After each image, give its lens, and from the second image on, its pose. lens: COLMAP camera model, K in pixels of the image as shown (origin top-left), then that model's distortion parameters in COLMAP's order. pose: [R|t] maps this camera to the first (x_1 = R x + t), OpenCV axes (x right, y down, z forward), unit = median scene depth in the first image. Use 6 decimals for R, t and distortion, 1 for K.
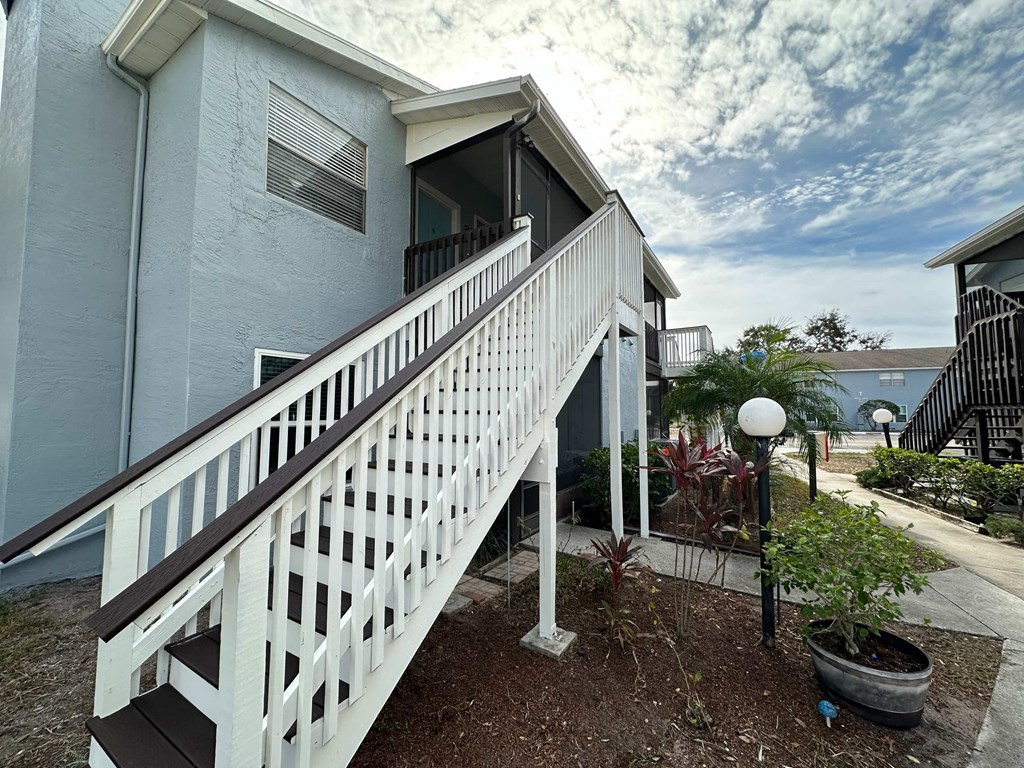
lens RADIAL K [[406.2, 0, 507.0], [0, 406.2, 383.3], [0, 0, 1]] dist [-0.002193, 0.000257]
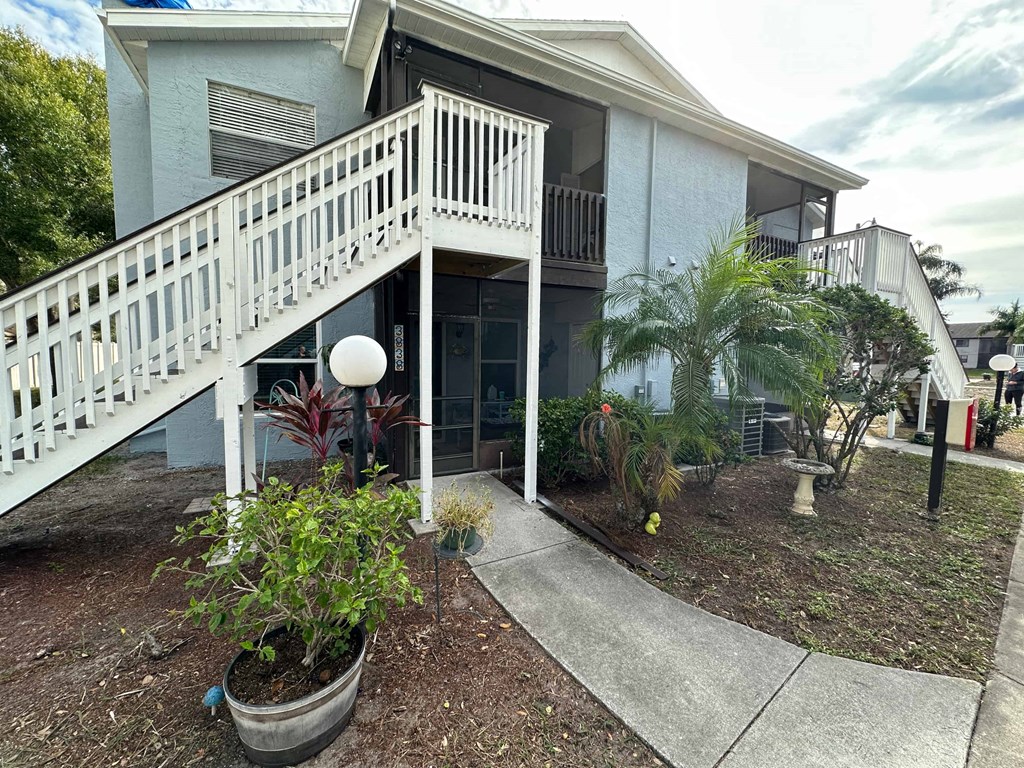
lens RADIAL K [[406.2, 0, 507.3], [0, 406.2, 377.0], [0, 0, 1]] dist [-0.002193, 0.000257]
pose [[0.859082, 0.053702, -0.509013, 0.866847], [0.016716, 0.991006, 0.132766, -0.004325], [0.511565, -0.122565, 0.850458, 0.318956]]
